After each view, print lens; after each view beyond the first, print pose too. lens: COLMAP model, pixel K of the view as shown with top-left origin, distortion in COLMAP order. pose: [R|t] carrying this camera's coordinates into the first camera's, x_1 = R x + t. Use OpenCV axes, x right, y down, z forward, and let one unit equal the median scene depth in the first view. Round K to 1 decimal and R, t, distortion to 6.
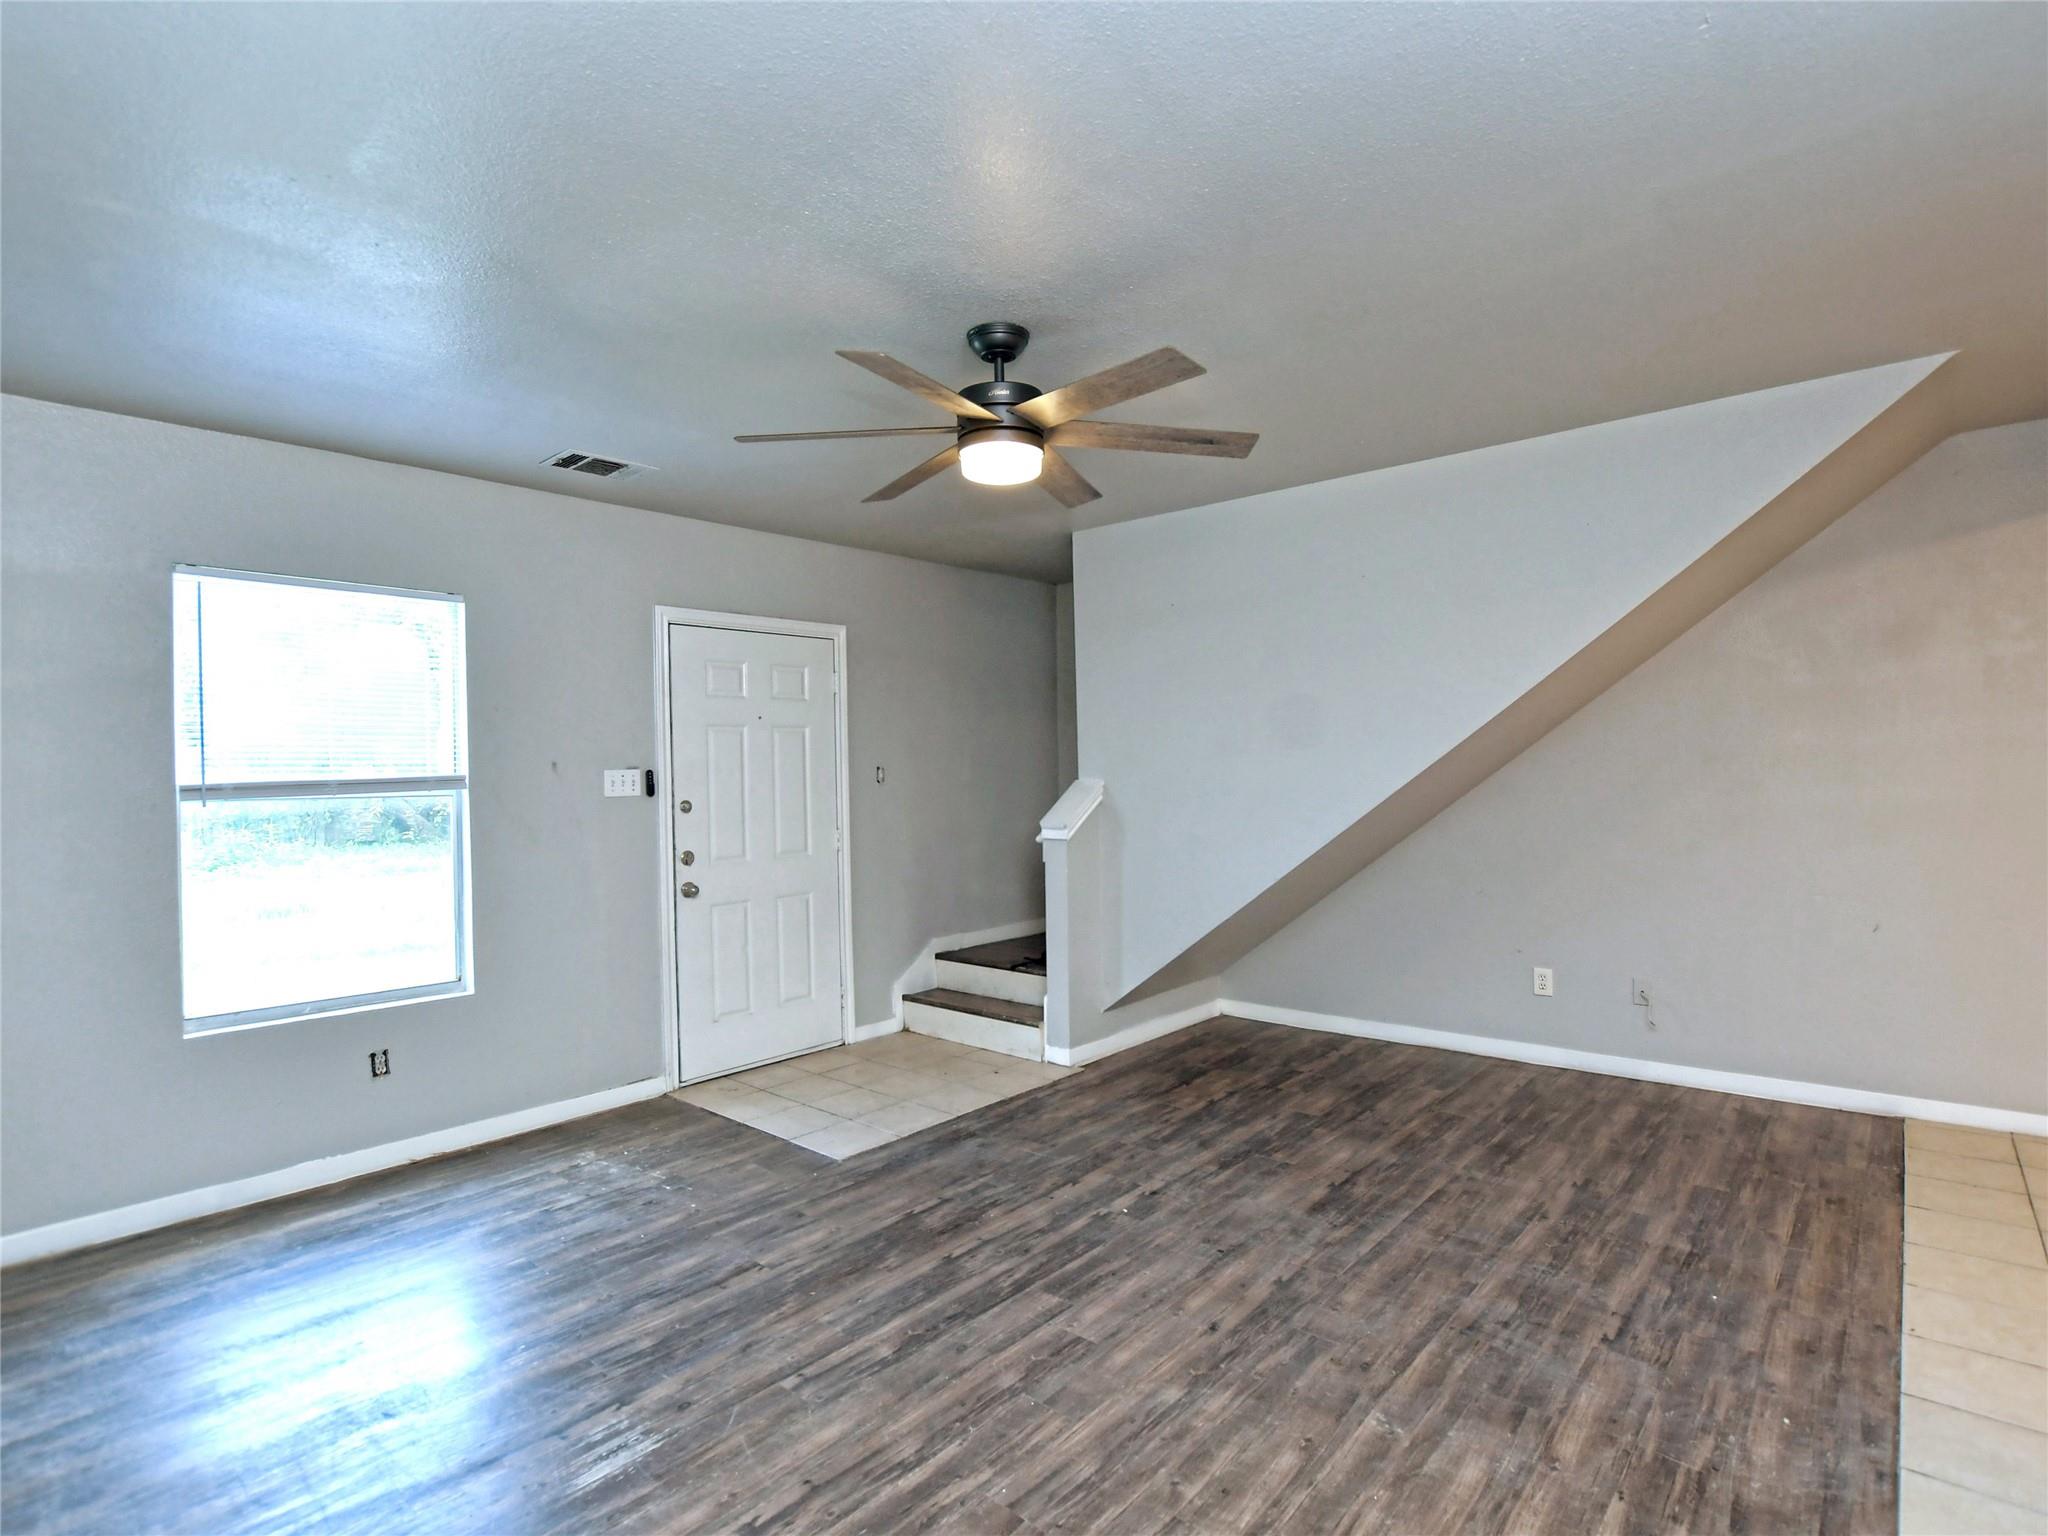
lens RADIAL K [[1016.7, 0, 1022.9], [0, 1016.7, 768.7], [0, 0, 1]] dist [-0.004789, -0.001046]
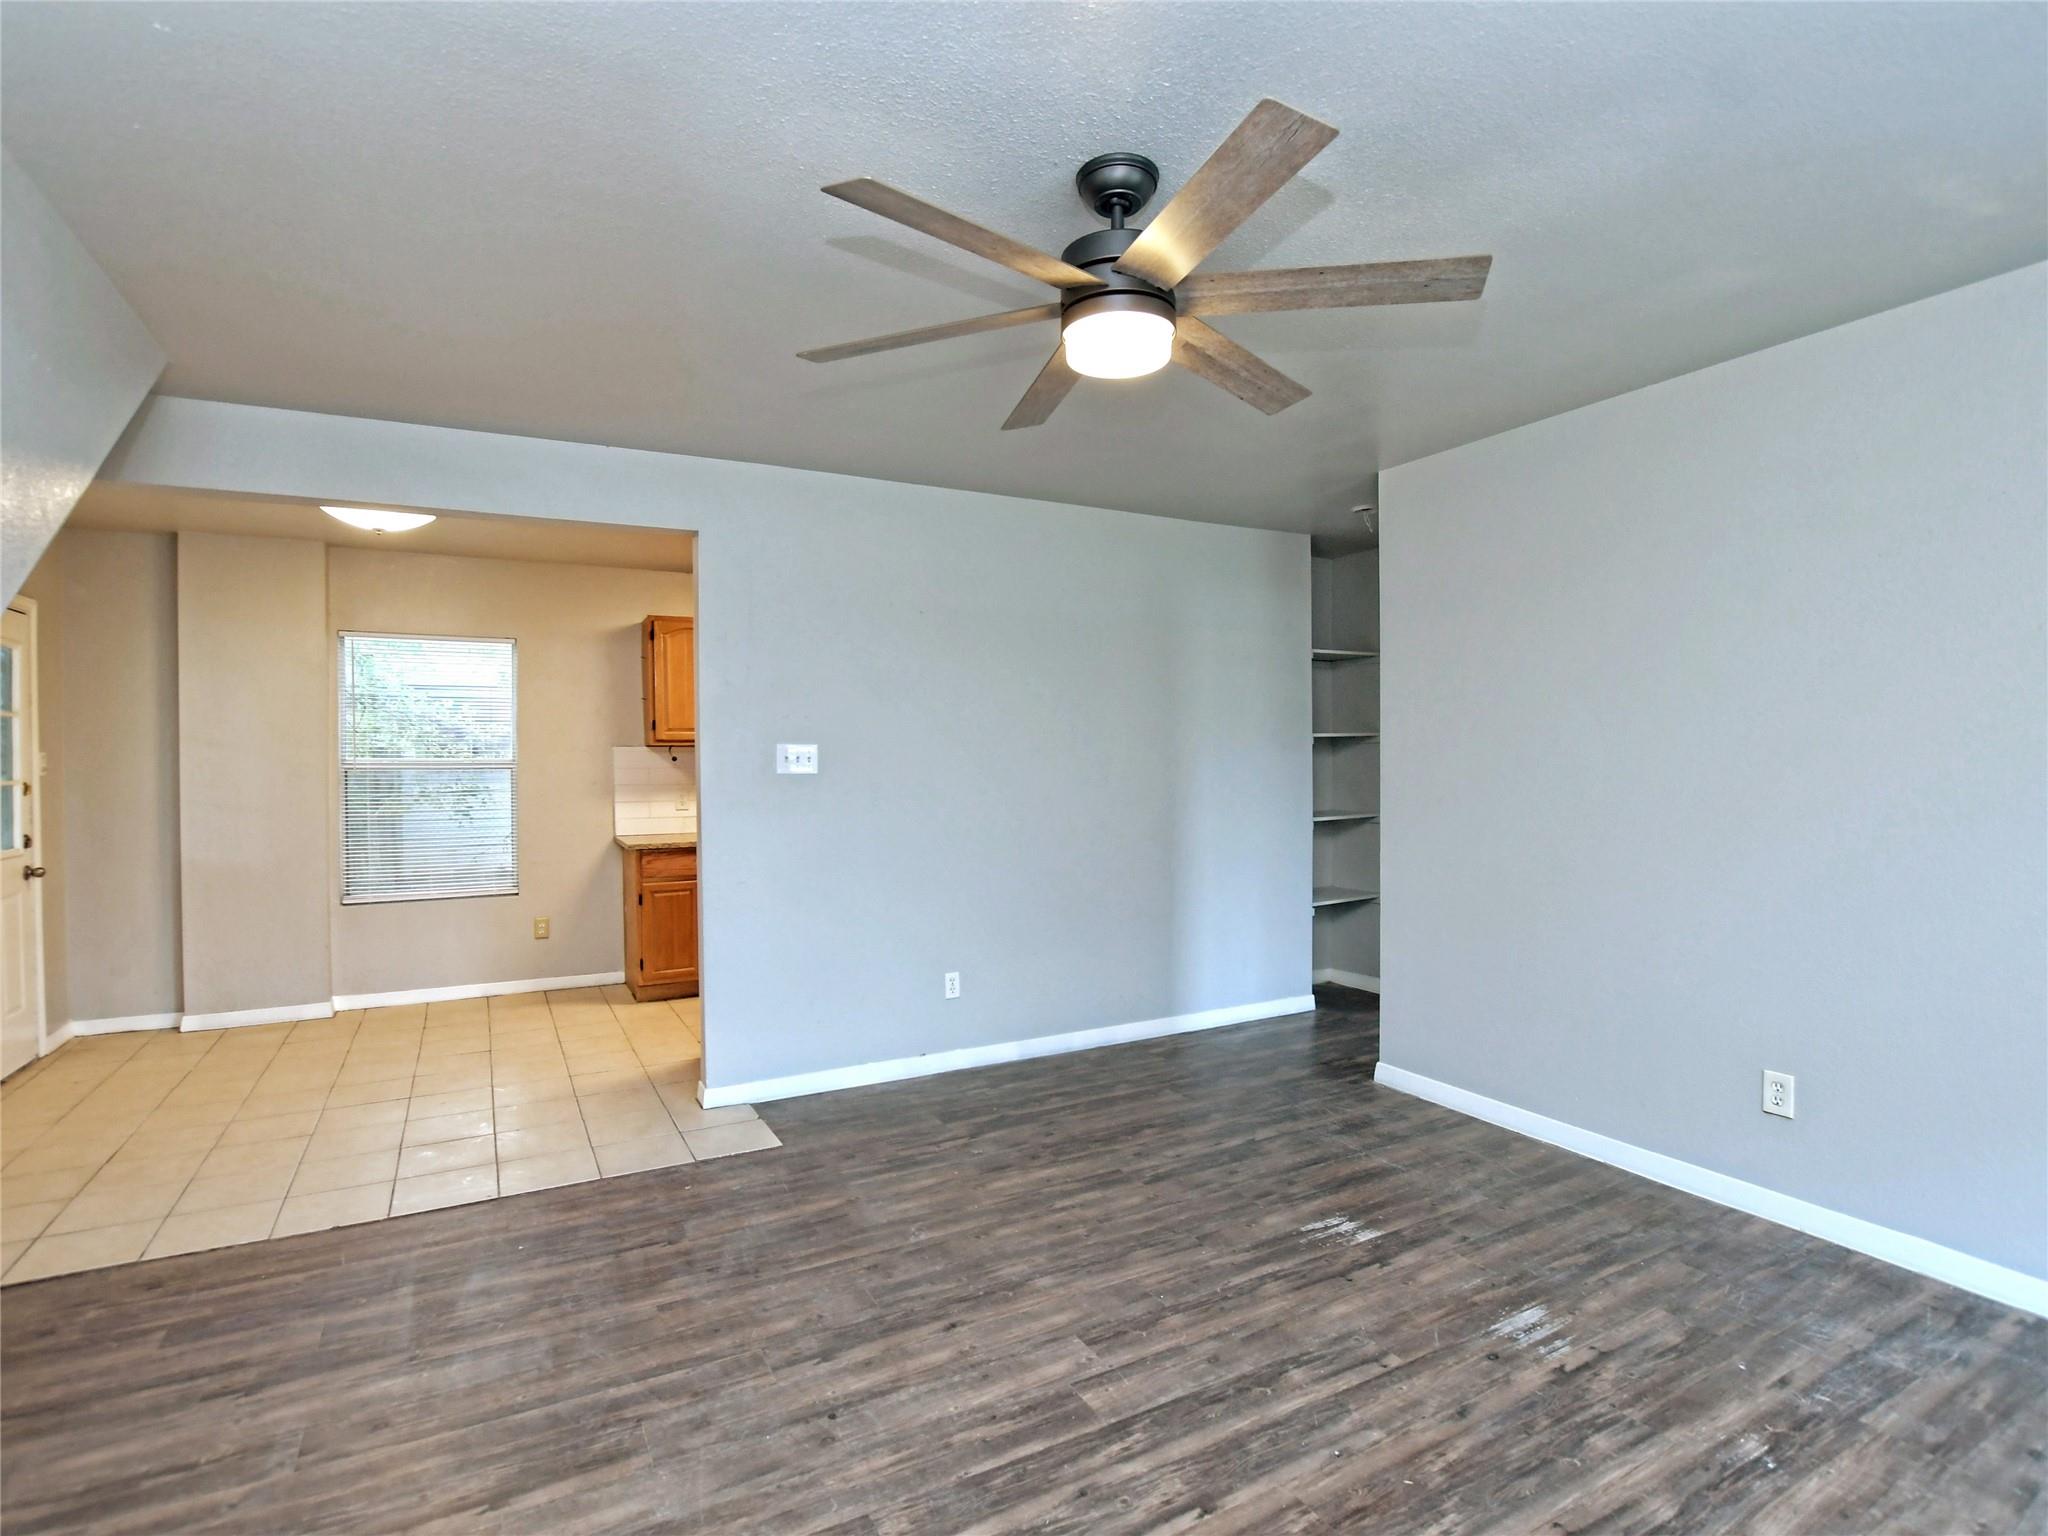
lens RADIAL K [[1016.7, 0, 1023.2], [0, 1016.7, 764.7], [0, 0, 1]] dist [-0.004789, -0.001046]
pose [[-0.937125, 0.022818, 0.348247, -0.233123], [0.025689, 0.999663, 0.003626, 0.008481], [-0.348047, 0.012344, -0.937396, 1.914195]]
